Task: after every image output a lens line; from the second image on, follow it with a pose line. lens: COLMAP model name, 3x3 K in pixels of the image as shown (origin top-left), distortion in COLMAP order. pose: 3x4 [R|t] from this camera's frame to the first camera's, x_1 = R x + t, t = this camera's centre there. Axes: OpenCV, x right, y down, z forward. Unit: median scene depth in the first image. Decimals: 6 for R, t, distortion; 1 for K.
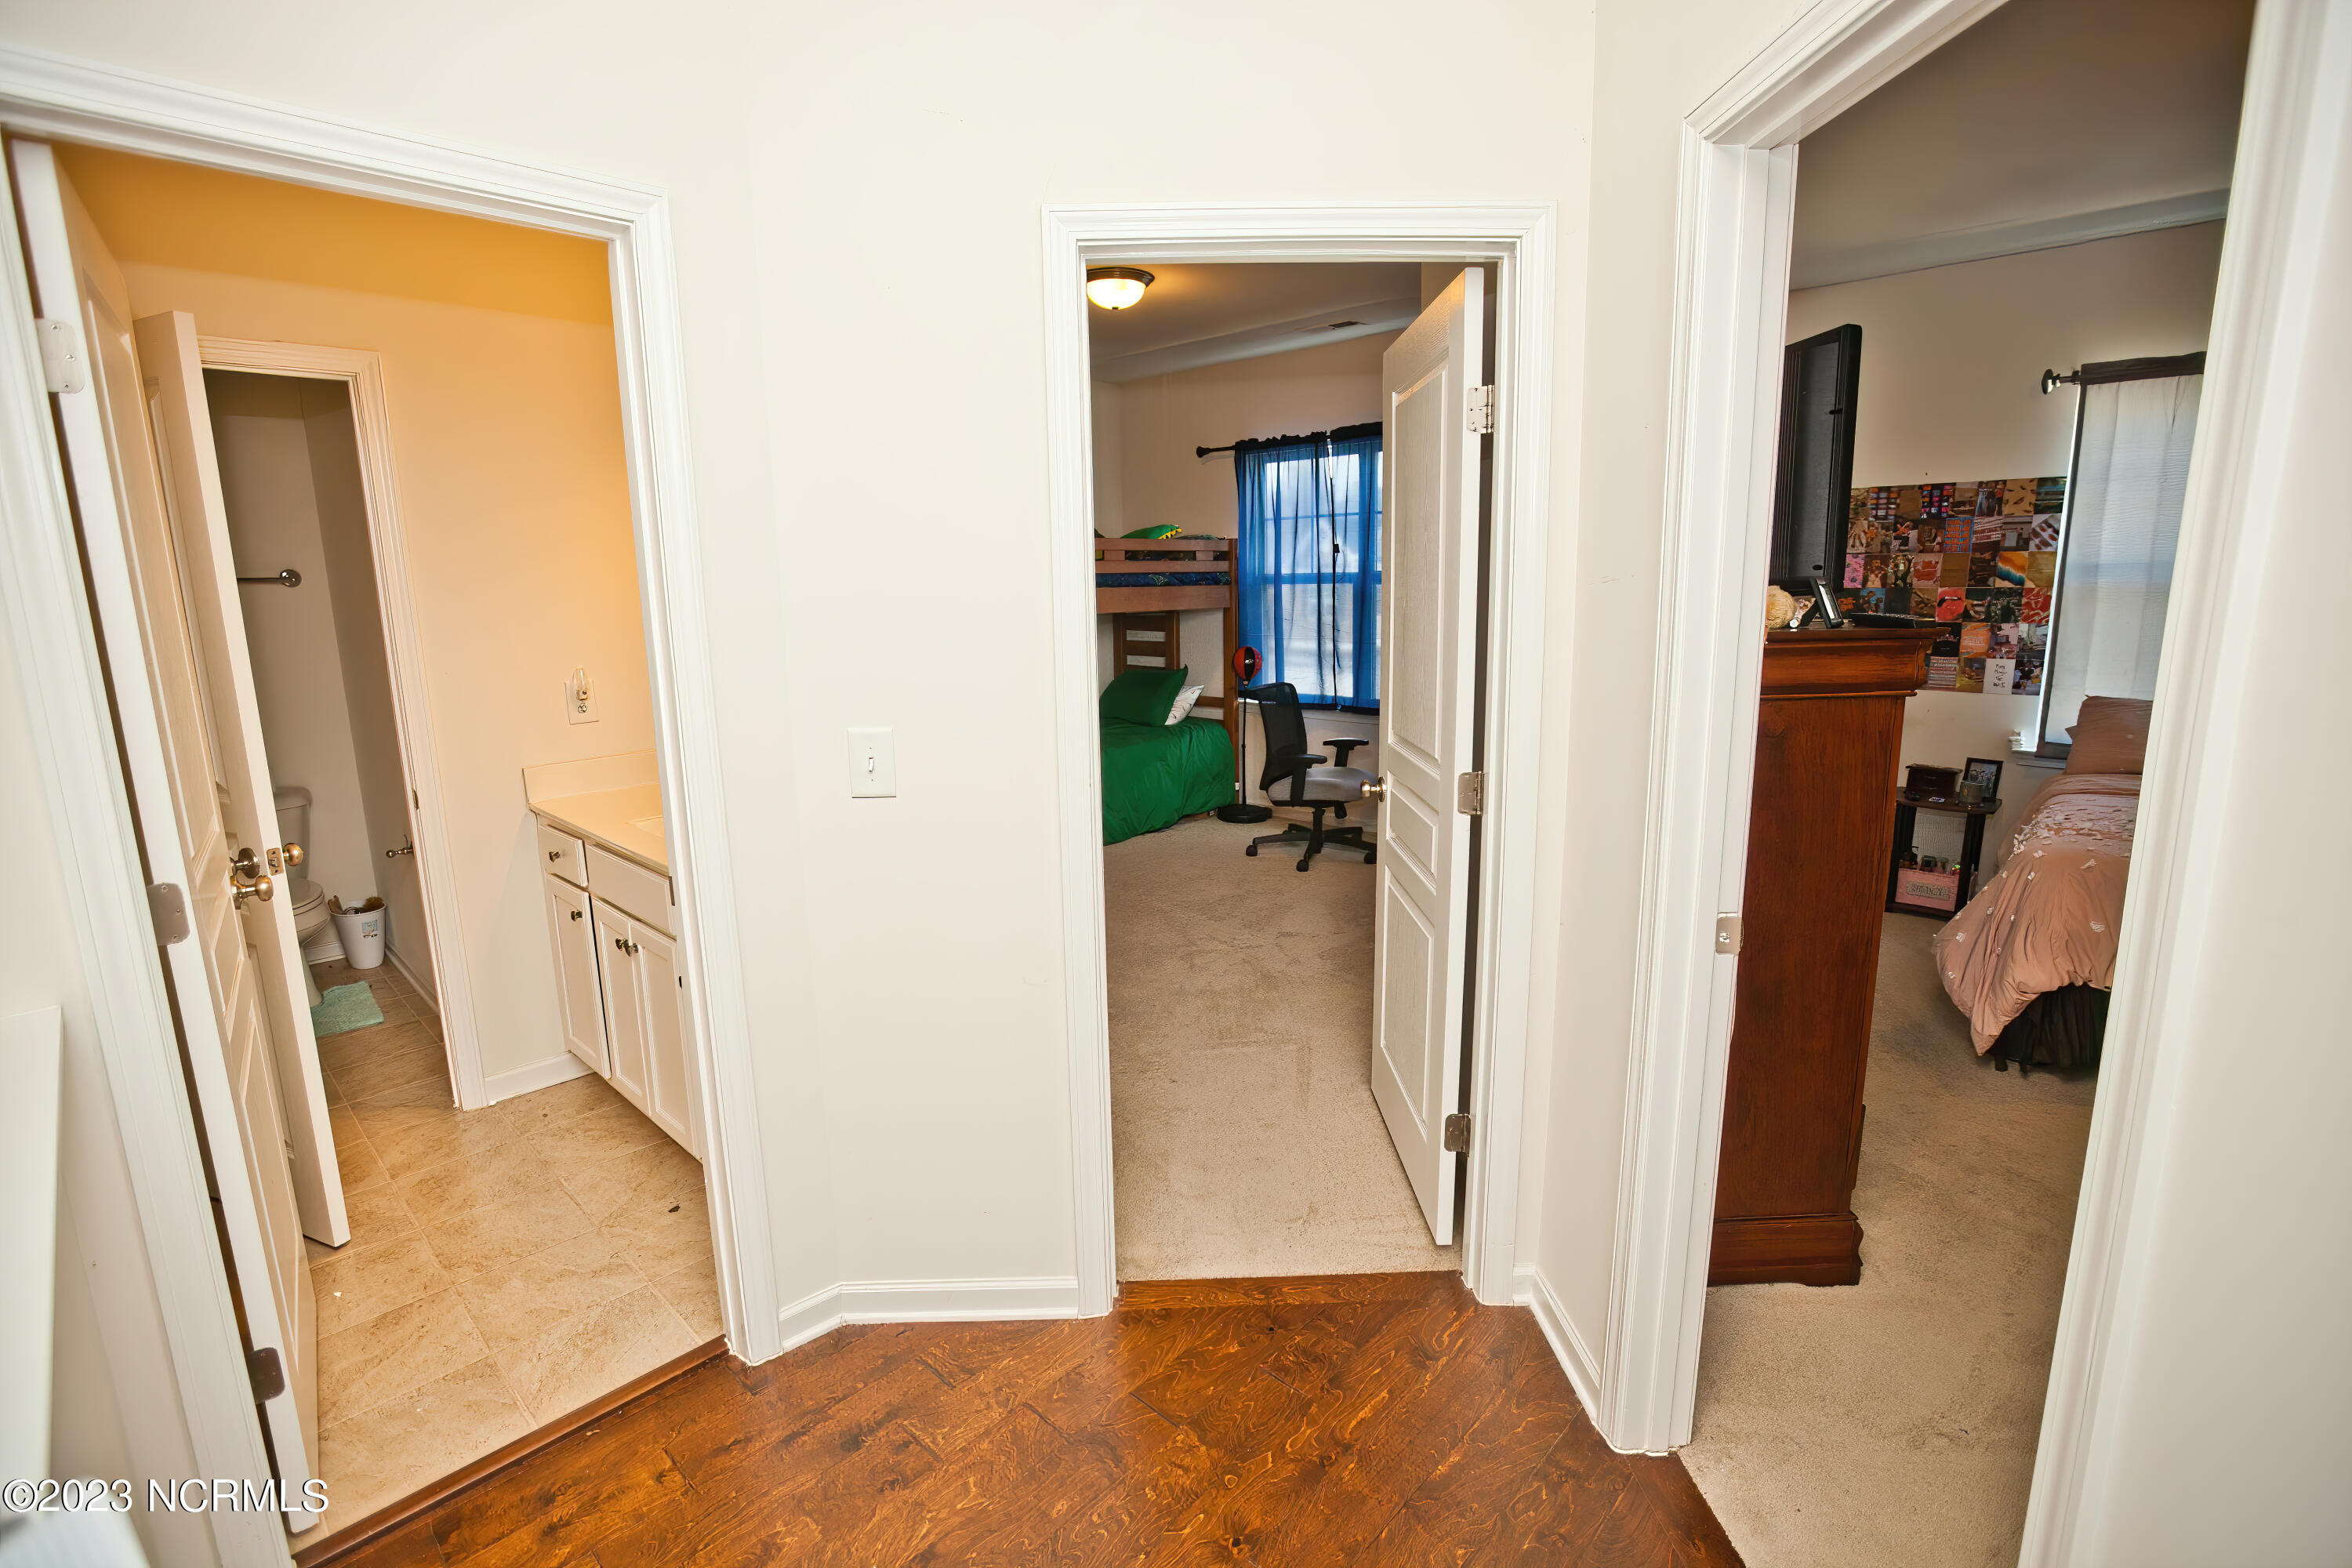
lens RADIAL K [[1067.9, 0, 1171.5], [0, 1067.9, 779.1], [0, 0, 1]] dist [-0.059199, 0.023858]
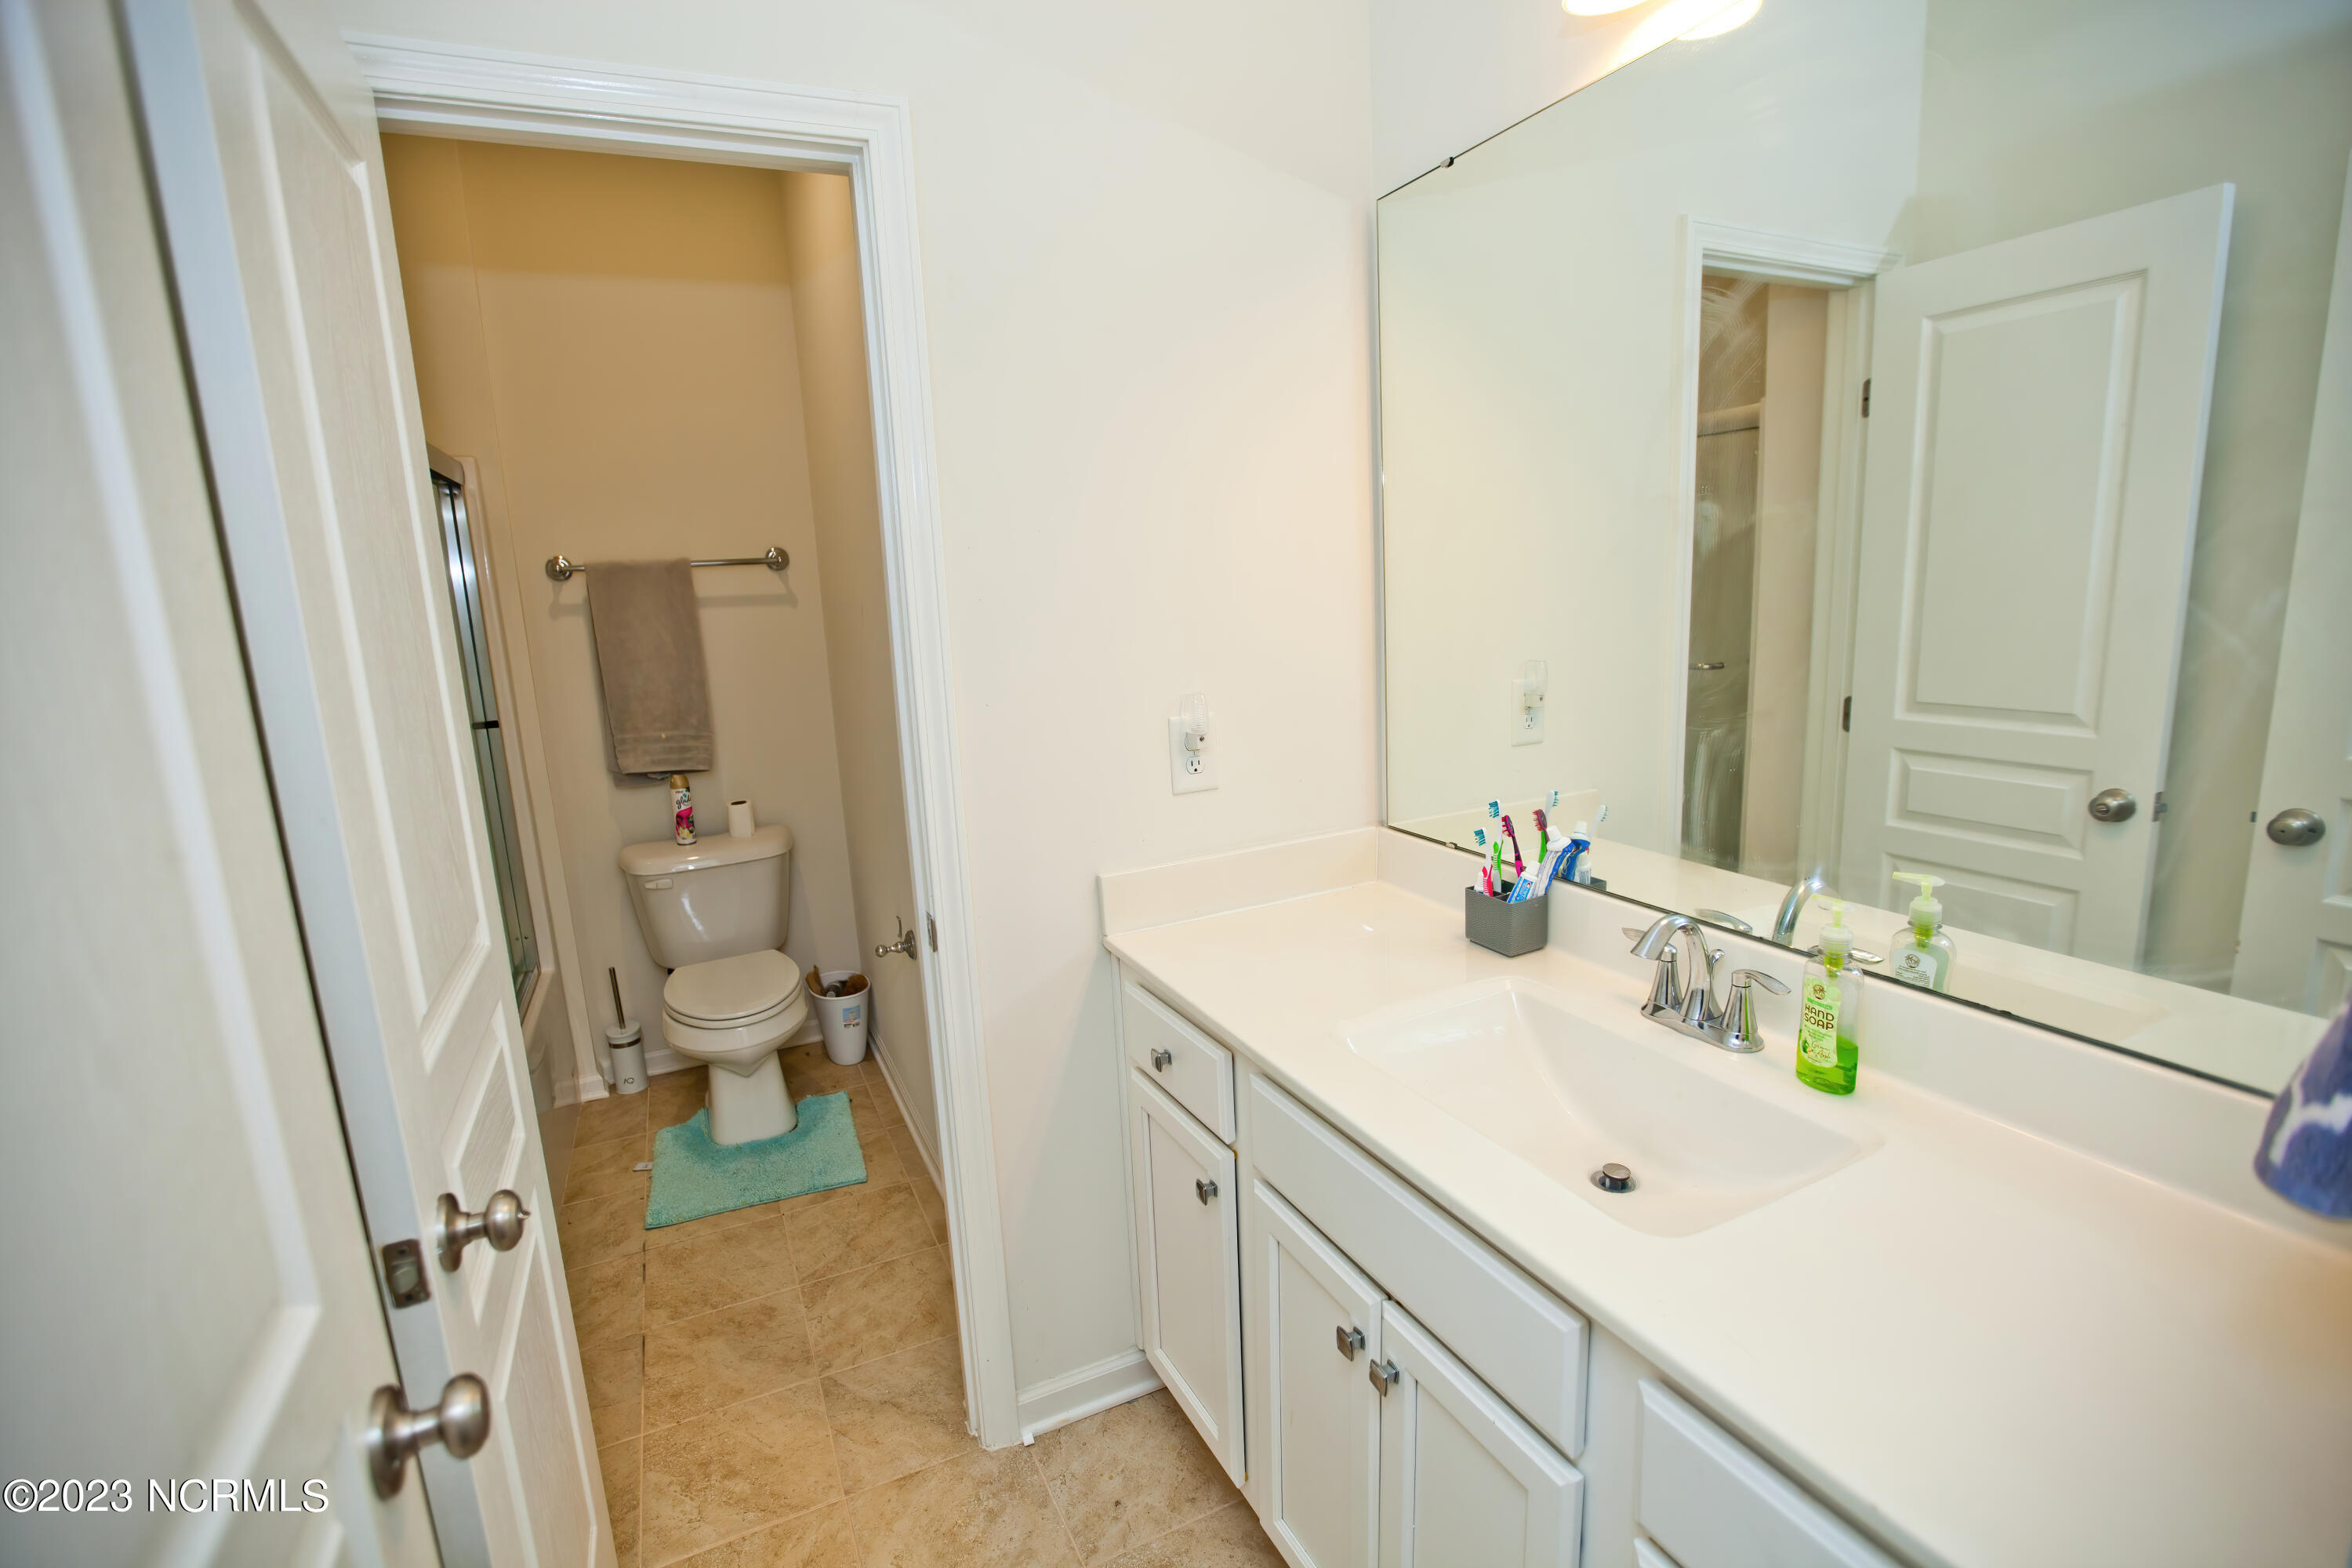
lens RADIAL K [[1051.8, 0, 1134.4], [0, 1051.8, 788.1], [0, 0, 1]] dist [-0.020938, 0.001398]
pose [[0.924404, 0.044617, -0.378796, -0.383509], [-0.032635, 0.998745, 0.037997, -0.075845], [0.380016, -0.022763, 0.924700, 0.482097]]
